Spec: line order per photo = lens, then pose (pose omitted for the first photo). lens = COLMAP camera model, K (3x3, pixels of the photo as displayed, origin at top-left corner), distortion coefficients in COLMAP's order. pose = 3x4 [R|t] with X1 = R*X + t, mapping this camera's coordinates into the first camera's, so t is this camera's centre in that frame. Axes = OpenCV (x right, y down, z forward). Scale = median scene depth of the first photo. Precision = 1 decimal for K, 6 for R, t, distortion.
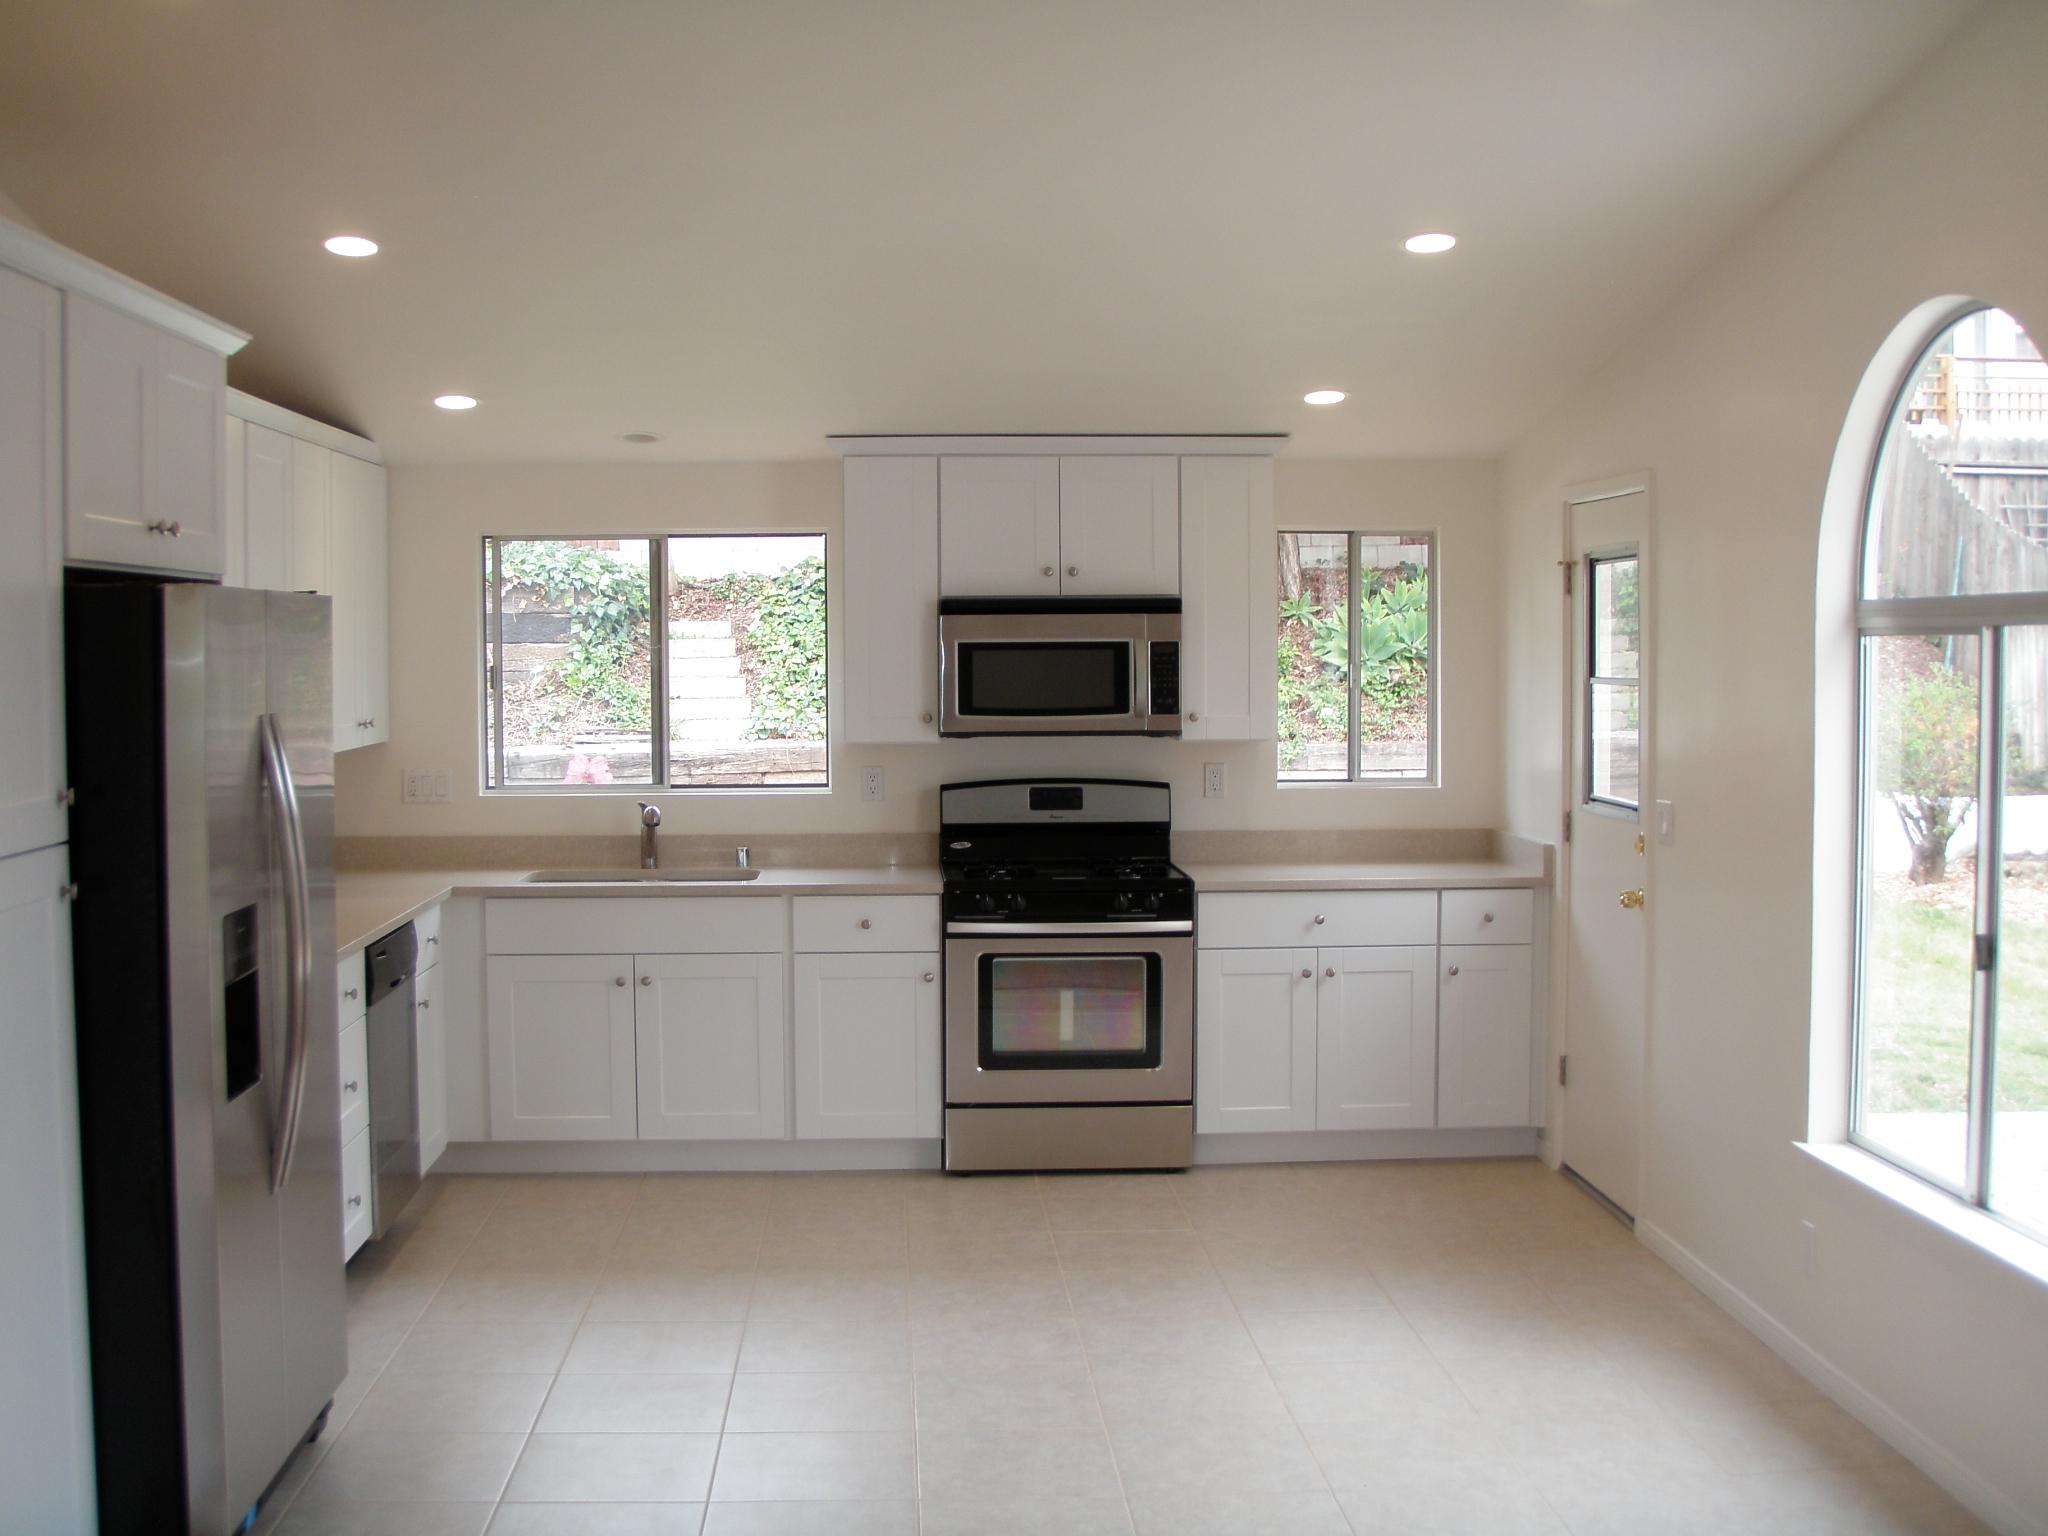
lens RADIAL K [[2303.6, 0, 996.9], [0, 2303.6, 746.5], [0, 0, 1]] dist [-0.207954, 0.212117]
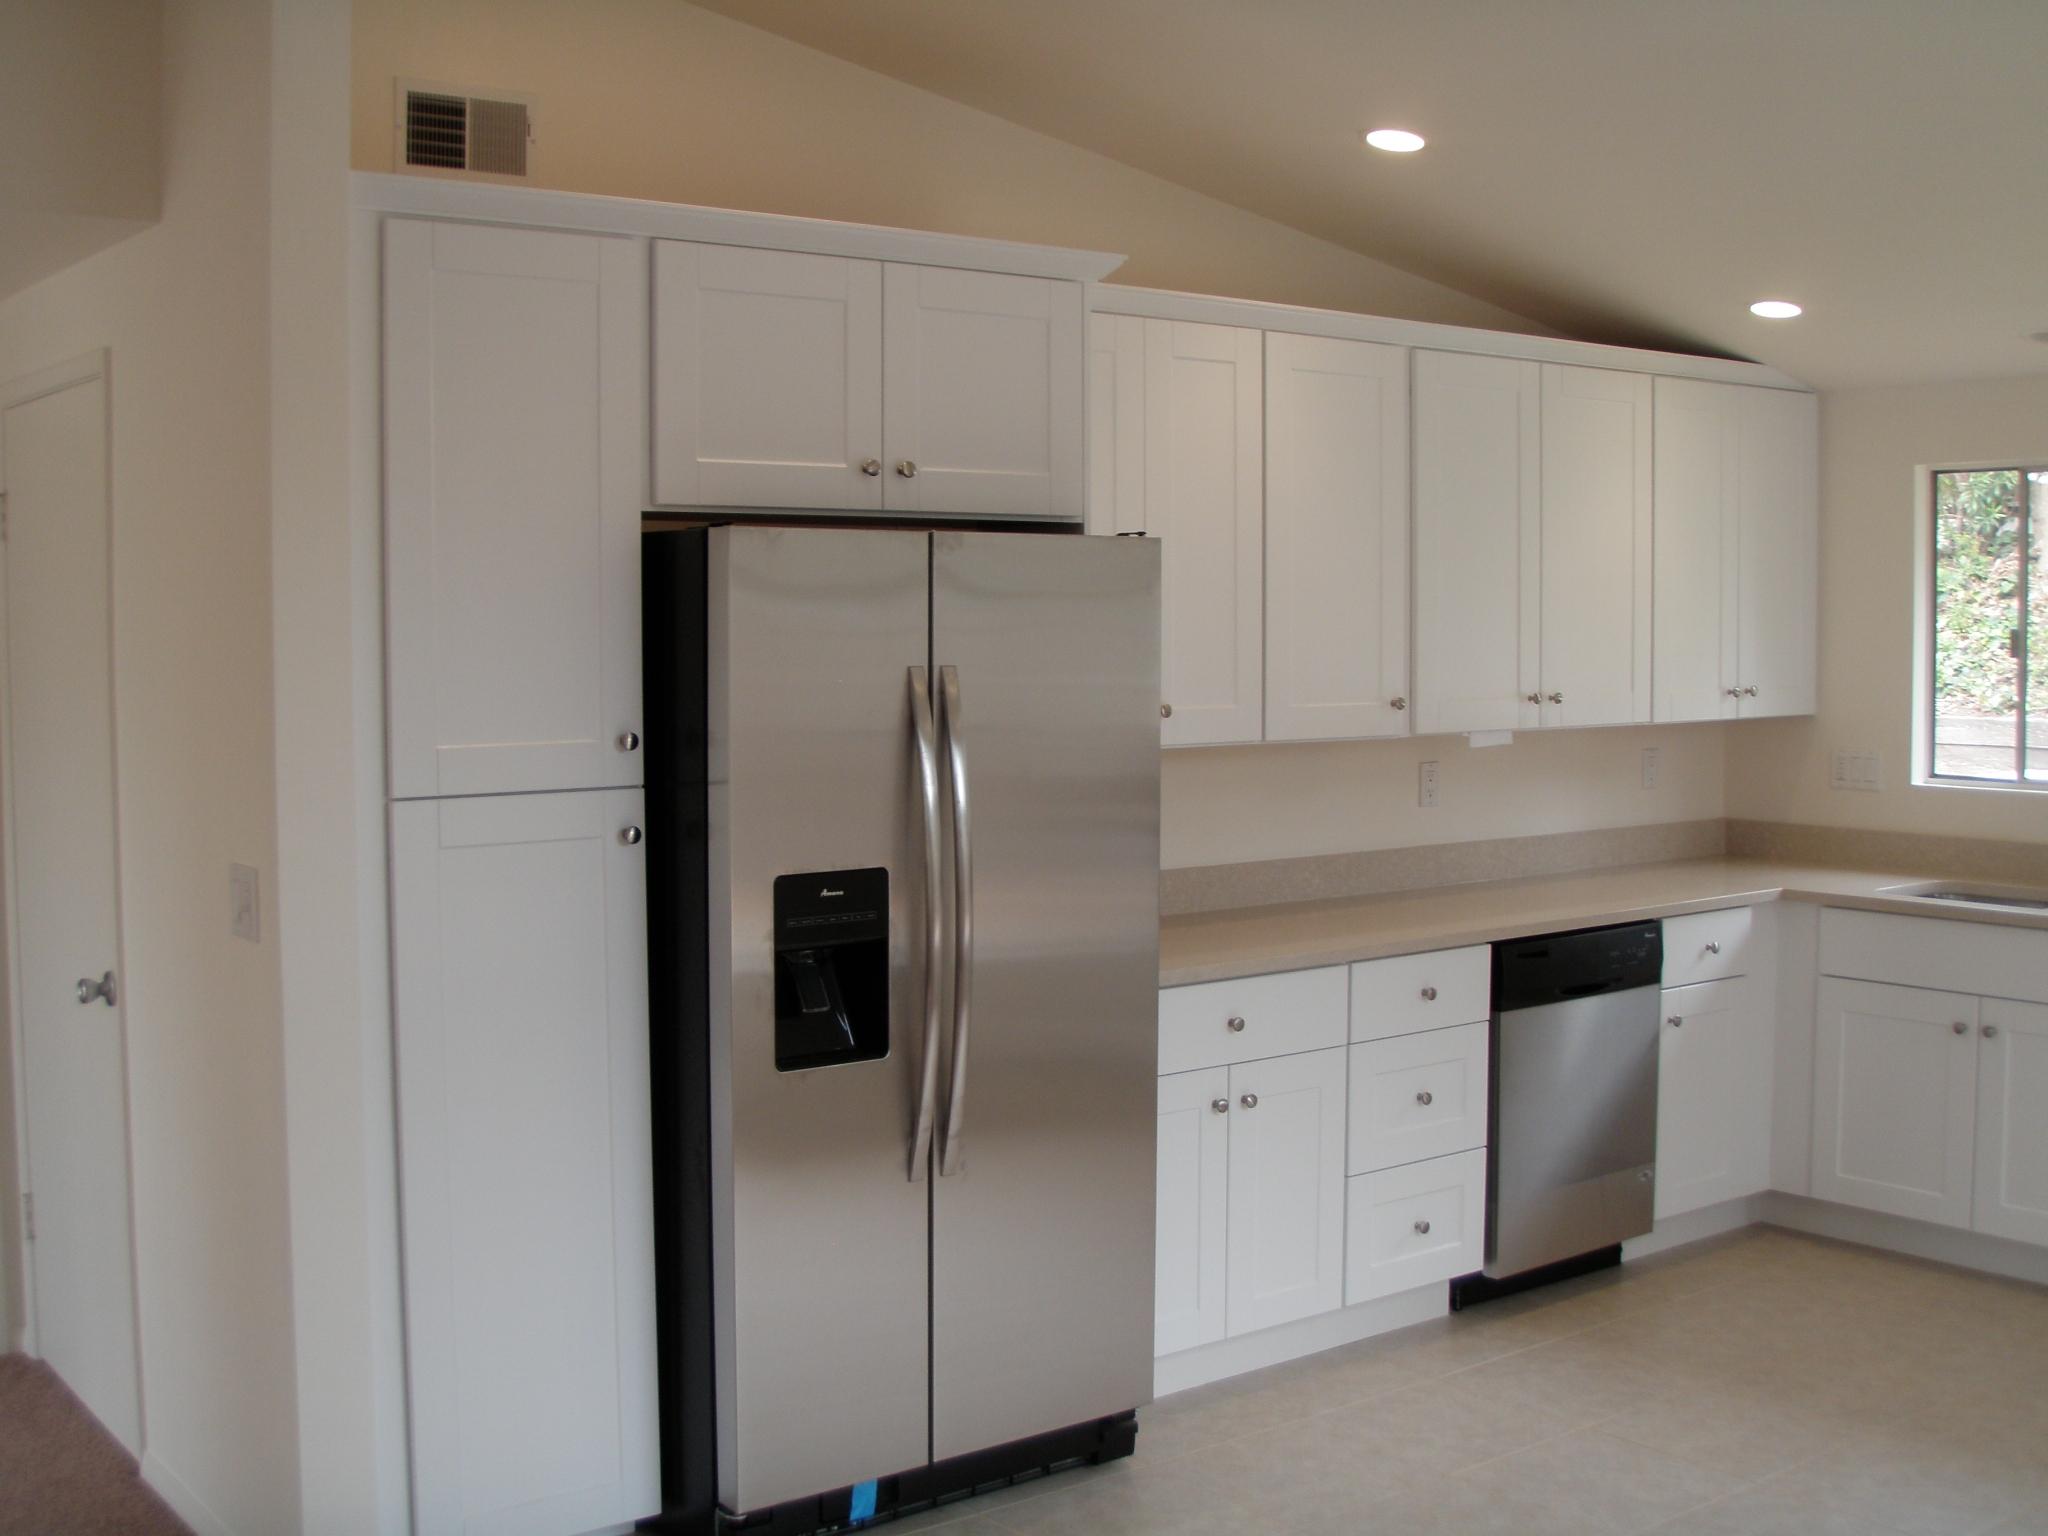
lens RADIAL K [[2303.6, 0, 996.9], [0, 2303.6, 746.5], [0, 0, 1]] dist [-0.207954, 0.212117]
pose [[0.567435, 0.050567, -0.821864, 0.263772], [-0.037687, 0.998661, 0.035424, -0.008864], [0.822555, 0.010873, 0.568581, 0.276160]]
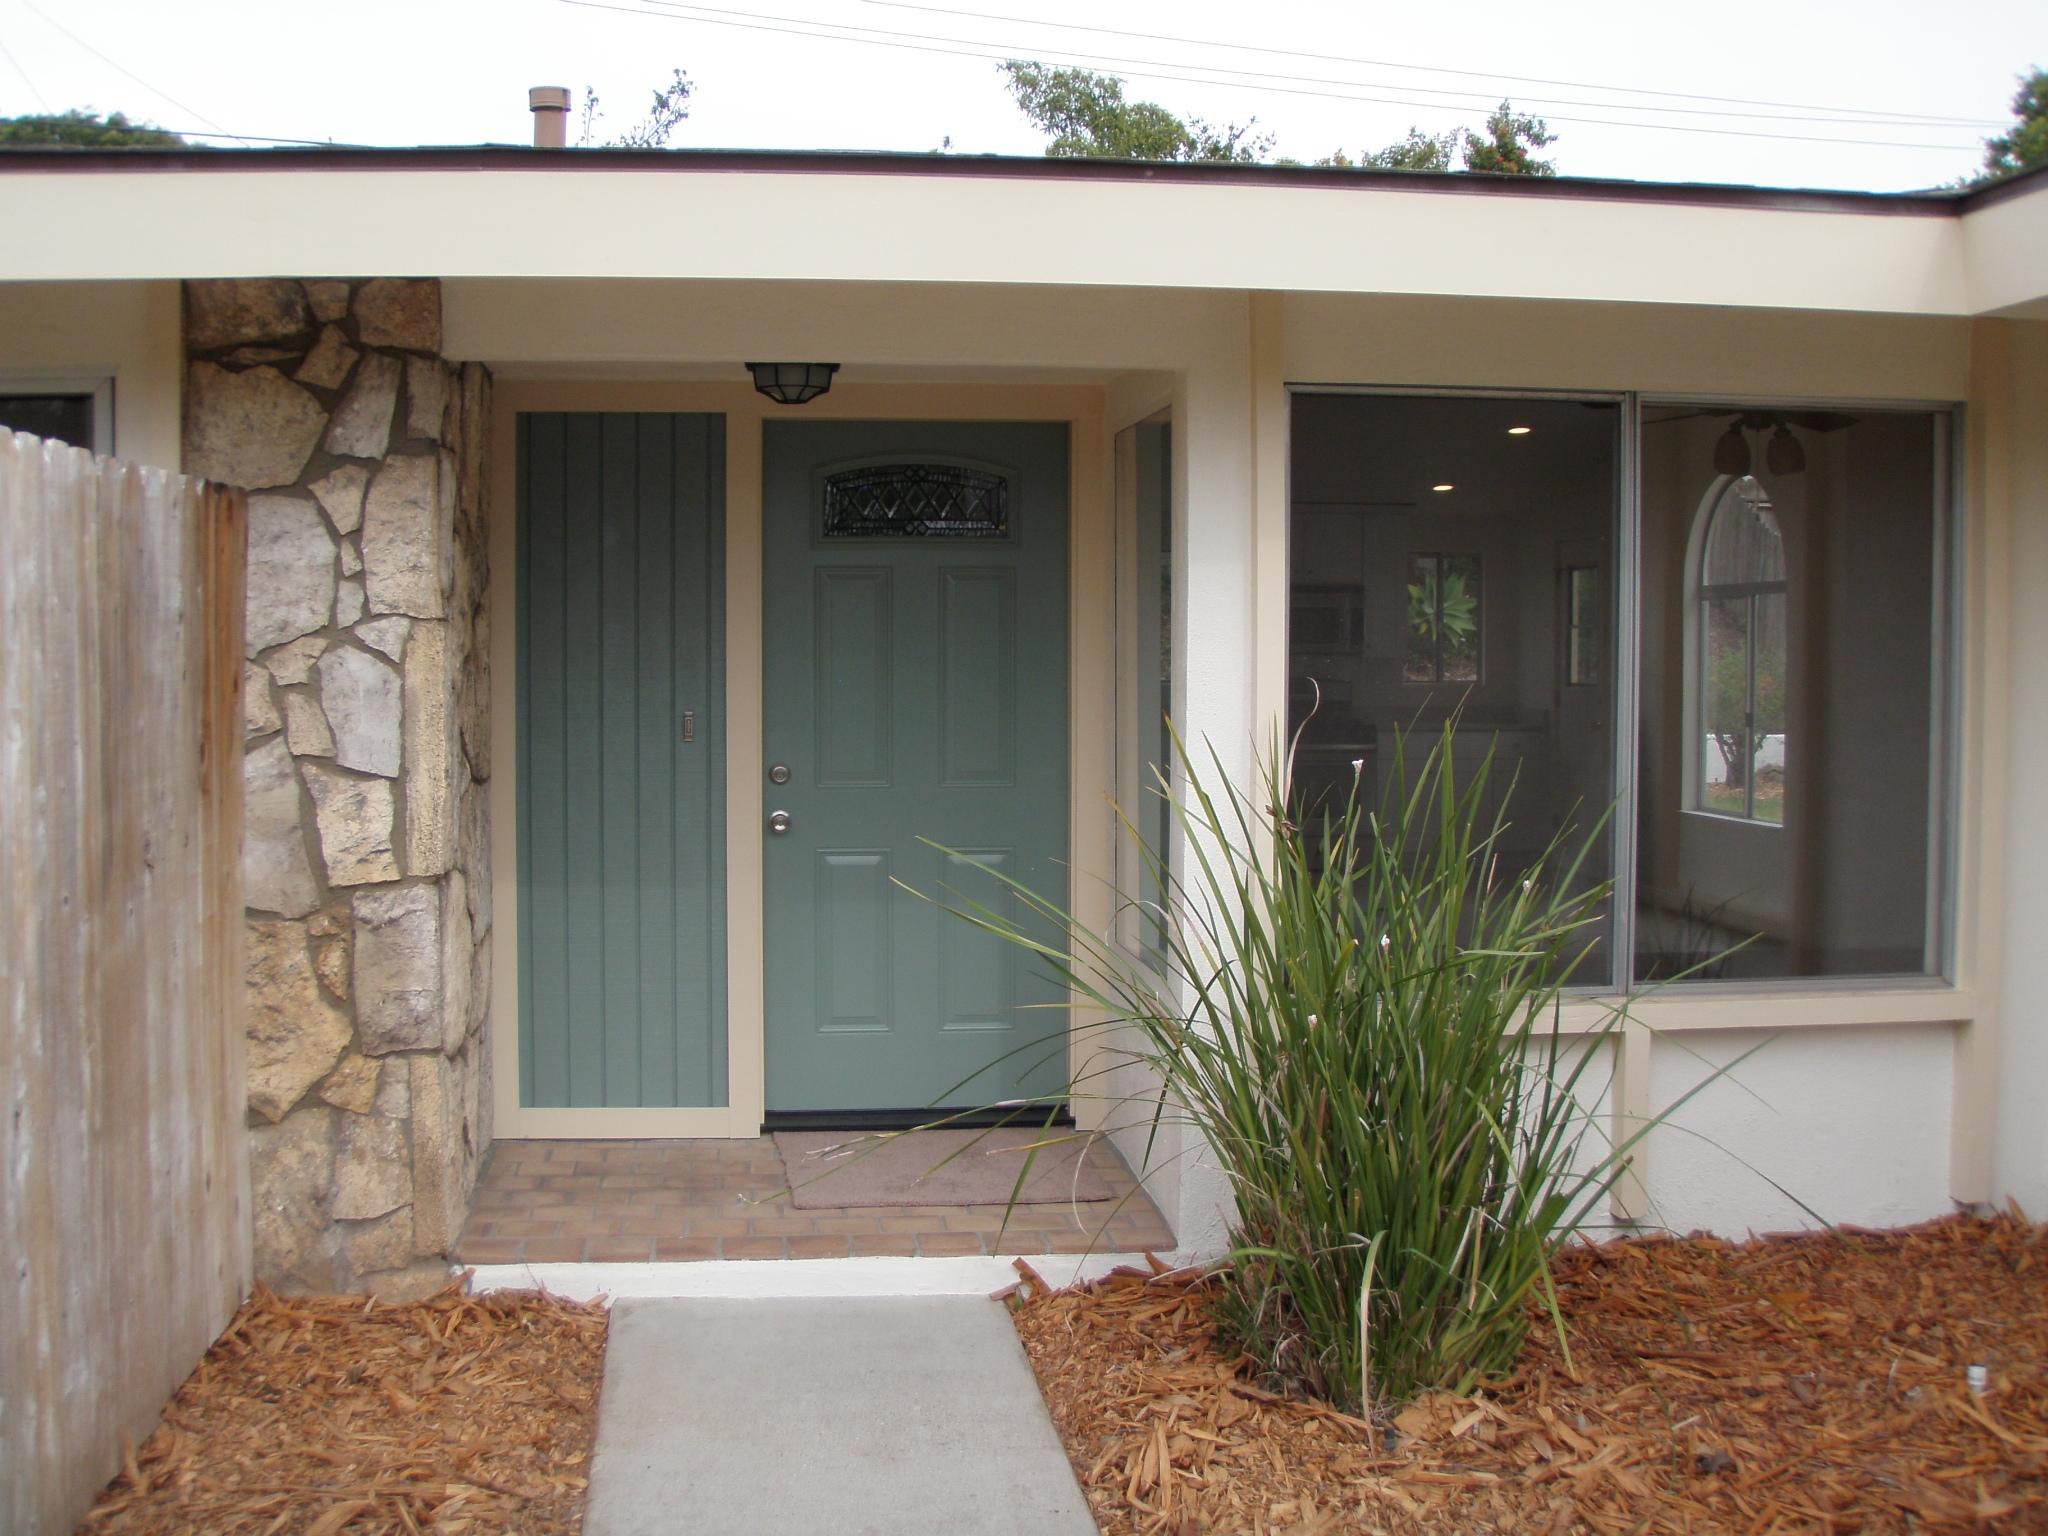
lens RADIAL K [[2303.6, 0, 996.9], [0, 2303.6, 746.5], [0, 0, 1]] dist [-0.207954, 0.212117]
pose [[0.997301, 0.003964, 0.073309, -0.387243], [-0.003677, 0.999985, -0.004057, 0.084967], [-0.073324, 0.003777, 0.997301, -0.967464]]
